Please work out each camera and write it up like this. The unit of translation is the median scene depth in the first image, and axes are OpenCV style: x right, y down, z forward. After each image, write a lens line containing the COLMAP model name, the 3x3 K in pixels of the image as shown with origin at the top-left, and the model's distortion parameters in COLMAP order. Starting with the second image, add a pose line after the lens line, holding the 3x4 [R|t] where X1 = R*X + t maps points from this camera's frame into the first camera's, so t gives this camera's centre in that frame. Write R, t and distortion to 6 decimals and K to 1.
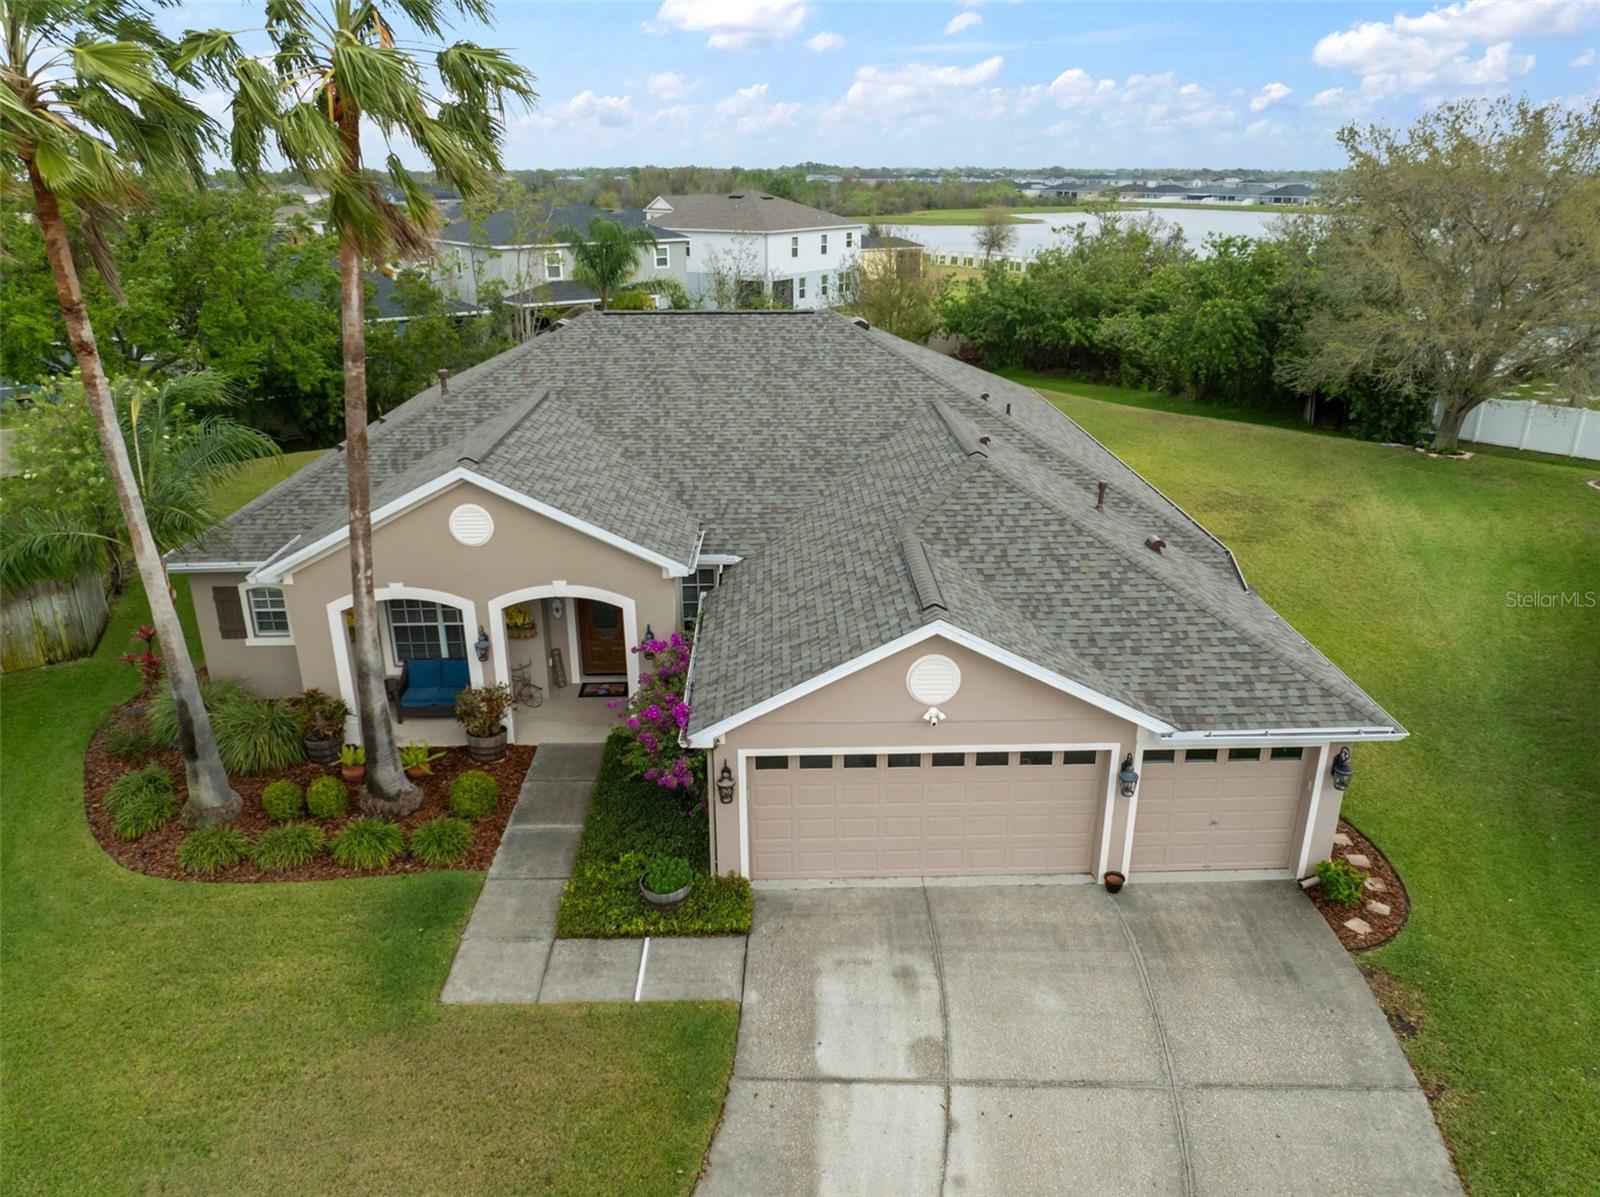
lens RADIAL K [[1120.7, 0, 800.0], [0, 1120.7, 598.5], [0, 0, 1]] dist [-0.033234, -0.001225]
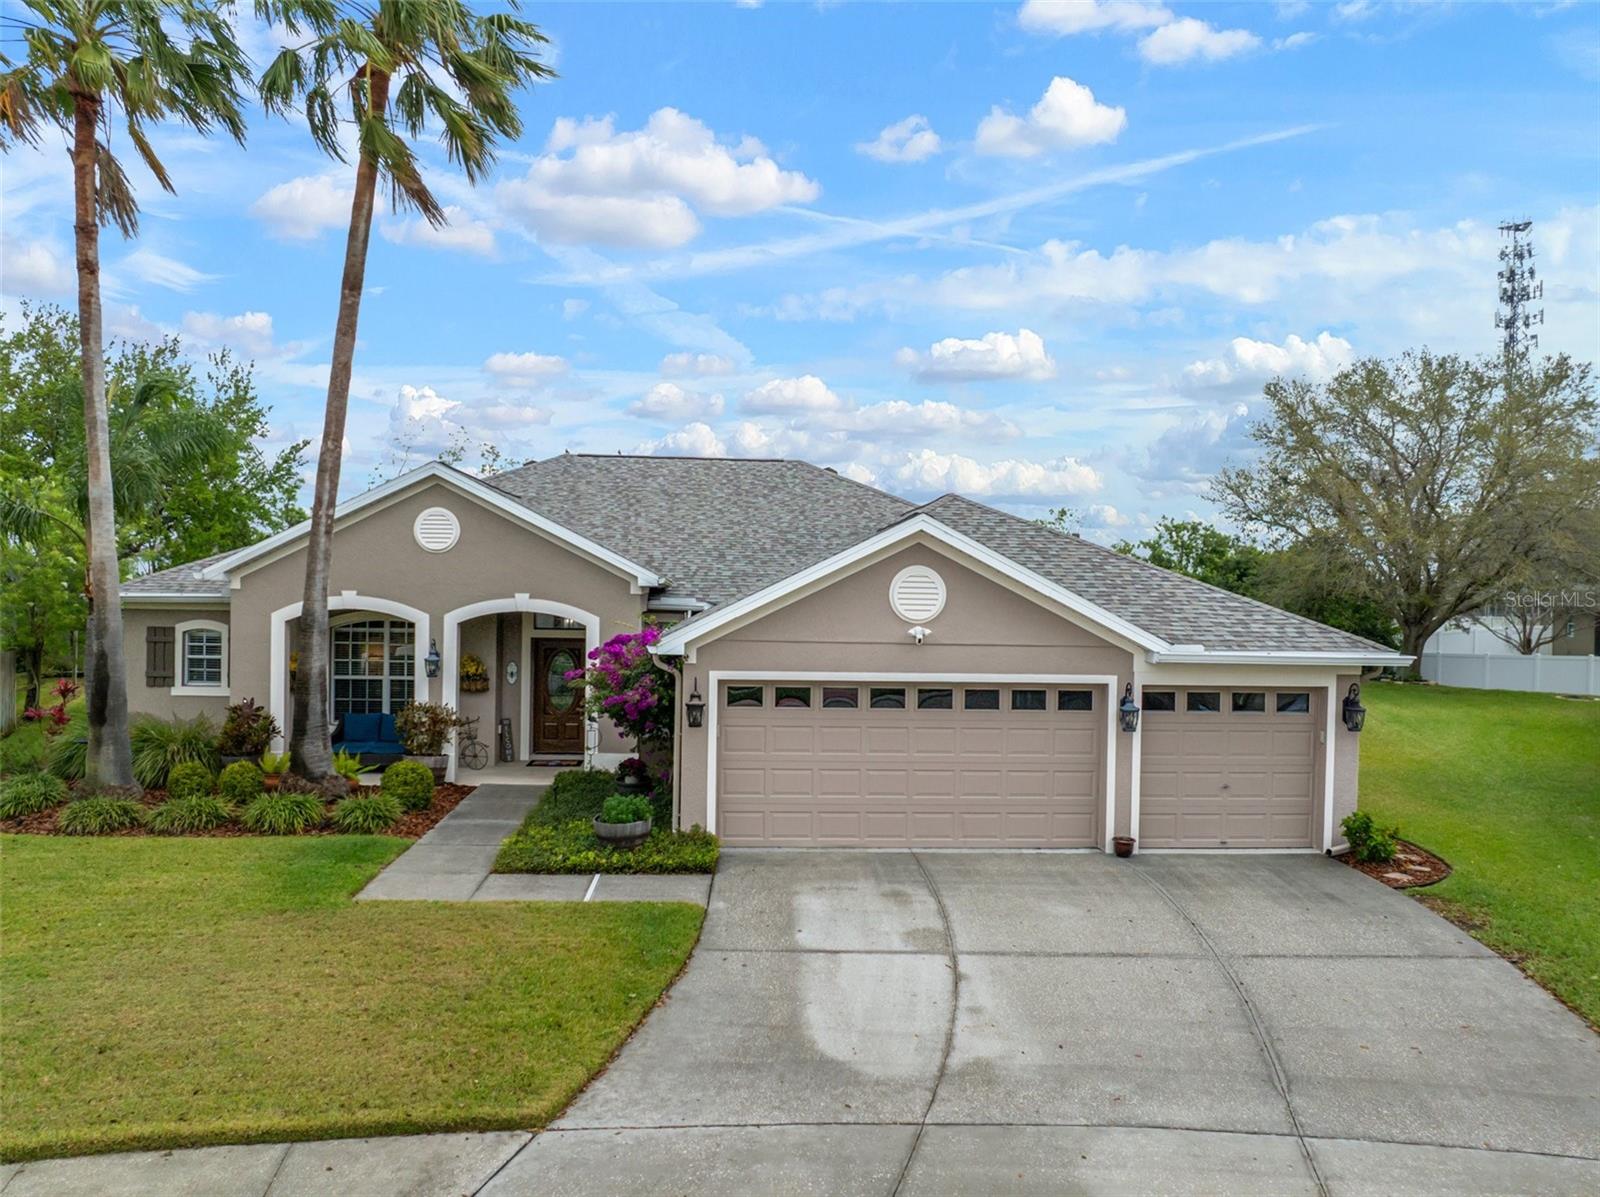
lens RADIAL K [[1155.3, 0, 800.0], [0, 1155.3, 598.5], [0, 0, 1]] dist [-0.033105, -0.003335]
pose [[0.999077, 0.020343, 0.037840, -0.017476], [-0.006004, 0.938256, -0.345891, 0.399340], [-0.042540, 0.345344, 0.937511, 0.078693]]
